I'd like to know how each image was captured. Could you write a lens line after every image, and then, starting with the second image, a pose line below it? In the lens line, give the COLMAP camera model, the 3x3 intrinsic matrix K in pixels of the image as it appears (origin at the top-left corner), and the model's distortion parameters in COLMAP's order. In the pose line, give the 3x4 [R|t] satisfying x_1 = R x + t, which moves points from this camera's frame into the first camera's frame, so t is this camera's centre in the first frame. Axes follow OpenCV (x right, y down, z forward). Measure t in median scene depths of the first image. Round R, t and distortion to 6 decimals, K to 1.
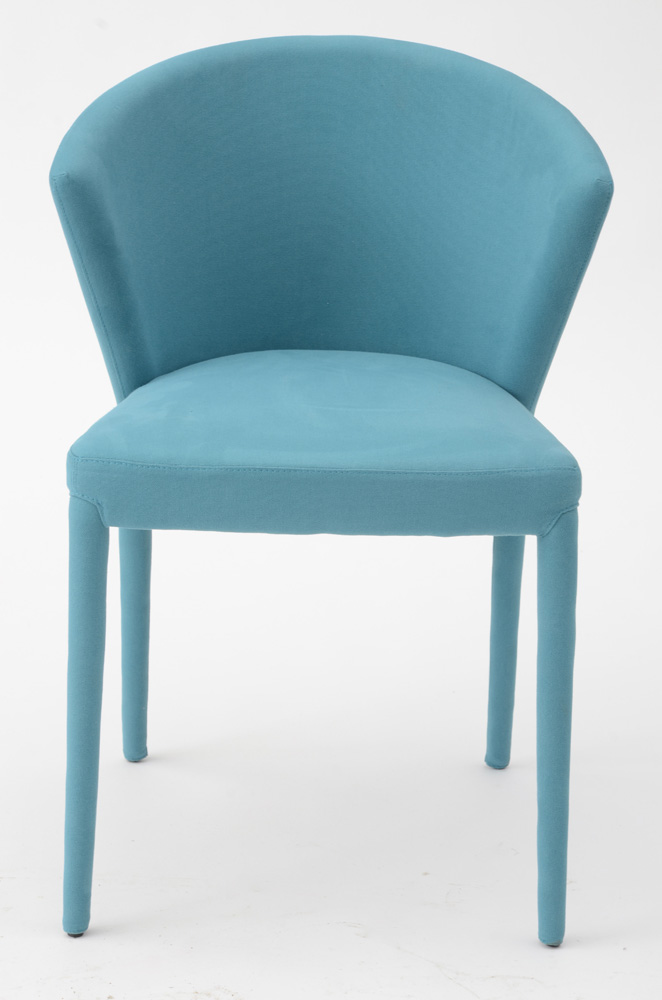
lens RADIAL K [[3020.6, 0, 331.8], [0, 3020.6, 501.3], [0, 0, 1]] dist [0.971489, 0.000000]
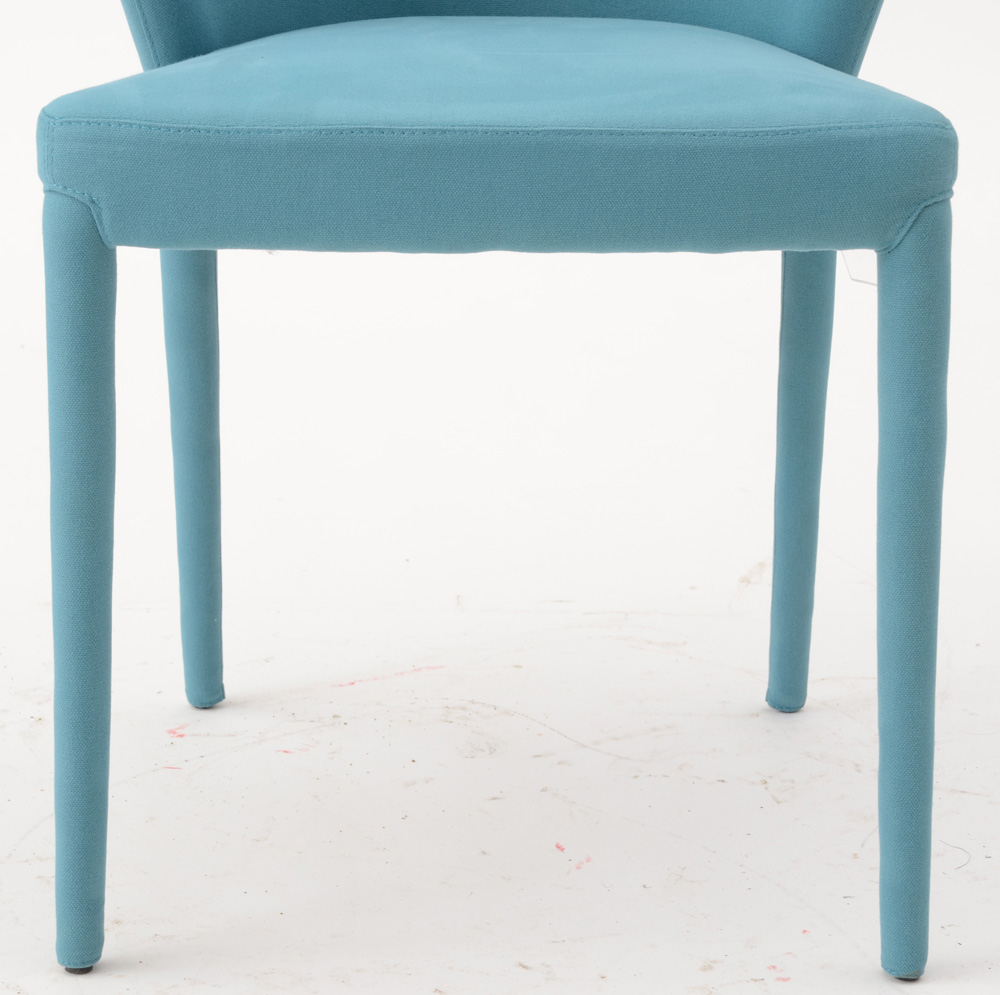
lens RADIAL K [[3176.8, 0, 494.3], [0, 3176.8, 499.3], [0, 0, 1]] dist [0.550251, 0.000000]
pose [[0.999847, -0.014552, -0.009710, 0.001878], [0.014279, 0.999519, -0.027545, 0.069849], [0.010106, 0.027402, 0.999573, 0.393623]]
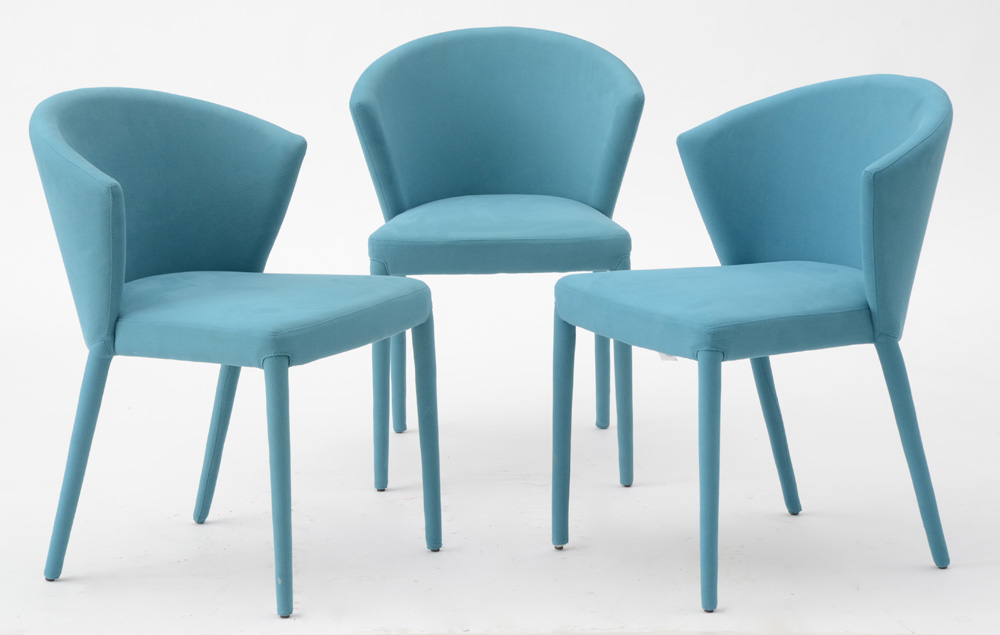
lens RADIAL K [[3727.2, 0, 503.0], [0, 3727.2, 314.7], [0, 0, 1]] dist [1.316768, 0.000000]
pose [[0.999180, -0.040304, 0.003885, -0.011189], [0.040488, 0.995574, -0.084815, 0.231755], [-0.000449, 0.084903, 0.996389, -1.342178]]
